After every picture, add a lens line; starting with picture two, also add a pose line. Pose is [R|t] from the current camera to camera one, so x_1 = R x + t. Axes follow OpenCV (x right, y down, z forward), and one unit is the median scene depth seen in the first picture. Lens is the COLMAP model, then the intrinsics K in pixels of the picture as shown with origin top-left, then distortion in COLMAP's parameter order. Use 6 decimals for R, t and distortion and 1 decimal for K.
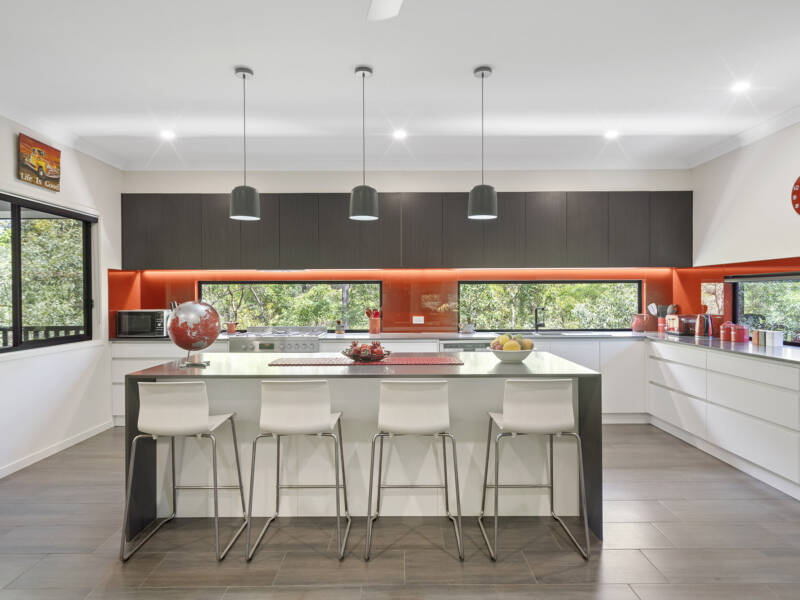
lens RADIAL K [[494.8, 0, 397.2], [0, 494.8, 303.9], [0, 0, 1]] dist [0.005042, -0.003074]
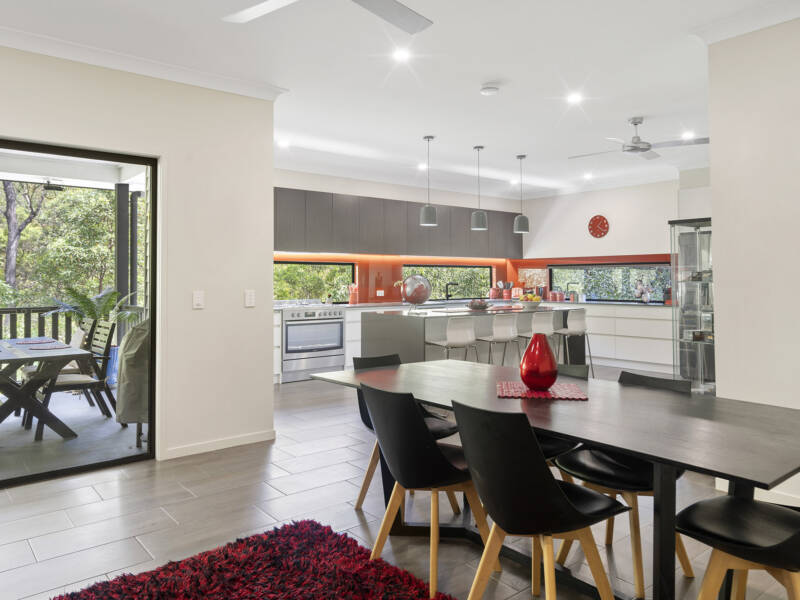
lens RADIAL K [[595.1, 0, 405.7], [0, 595.1, 259.7], [0, 0, 1]] dist [0.028563, -0.000162]
pose [[0.765452, 0.024266, 0.643035, -1.106732], [0.008745, 0.998804, -0.048101, 0.024189], [-0.643433, 0.042443, 0.764325, -0.311327]]
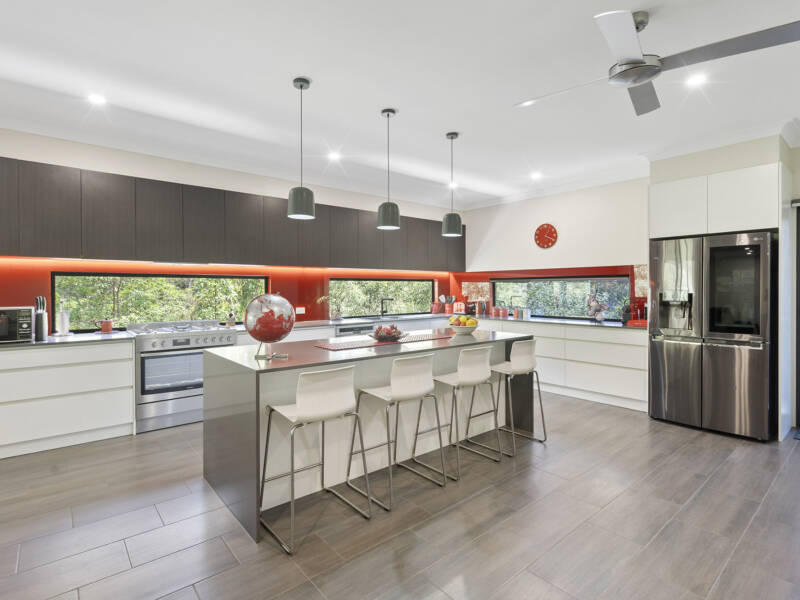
lens RADIAL K [[421.0, 0, 402.5], [0, 421.0, 293.4], [0, 0, 1]] dist [-0.004141, -0.000302]
pose [[0.757094, -0.004618, 0.653290, -0.503376], [0.010102, 0.999938, -0.004639, -0.001181], [-0.653228, 0.010112, 0.757094, 0.109263]]
